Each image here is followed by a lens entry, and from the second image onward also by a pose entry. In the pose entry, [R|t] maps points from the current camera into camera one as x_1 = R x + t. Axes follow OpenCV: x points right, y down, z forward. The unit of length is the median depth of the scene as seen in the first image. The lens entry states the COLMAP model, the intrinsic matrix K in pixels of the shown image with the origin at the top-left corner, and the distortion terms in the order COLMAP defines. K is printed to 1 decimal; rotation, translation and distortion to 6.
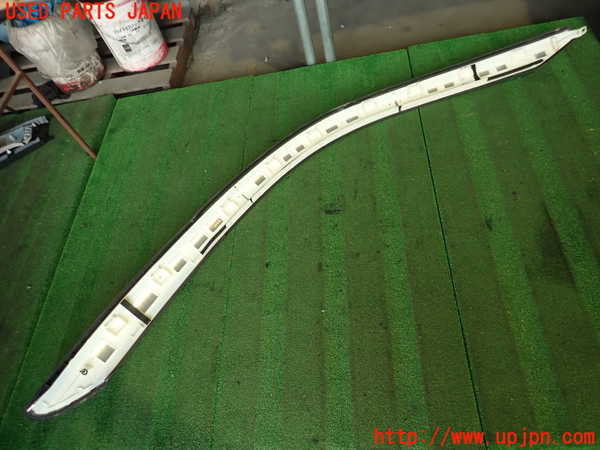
lens RADIAL K [[452.2, 0, 300.0], [0, 452.2, 225.0], [0, 0, 1]] dist [0.012410, 0.001520]
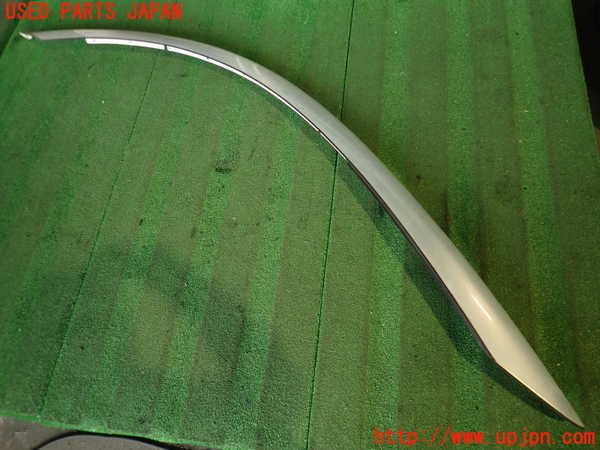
lens RADIAL K [[452.2, 0, 300.0], [0, 452.2, 225.0], [0, 0, 1]] dist [0.012410, 0.001520]
pose [[0.993147, 0.116859, 0.001547, 0.173062], [-0.115313, 0.977681, 0.175620, -0.072643], [0.019011, -0.174595, 0.984457, 0.078113]]
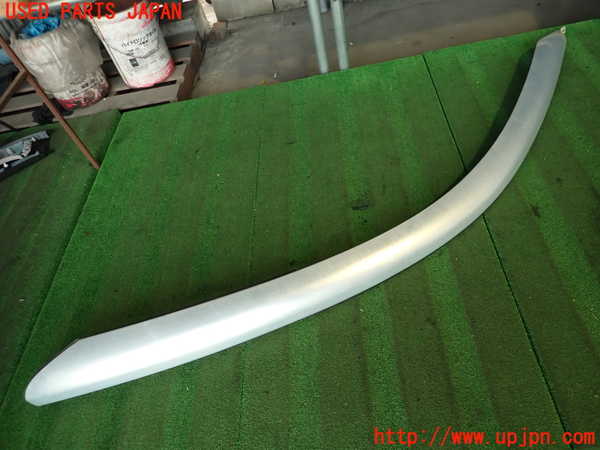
lens RADIAL K [[452.2, 0, 300.0], [0, 452.2, 225.0], [0, 0, 1]] dist [0.012410, 0.001520]
pose [[0.999681, -0.014730, 0.020528, -0.052185], [0.017000, 0.993198, -0.115187, 0.081519], [-0.018692, 0.115499, 0.993132, 0.067688]]
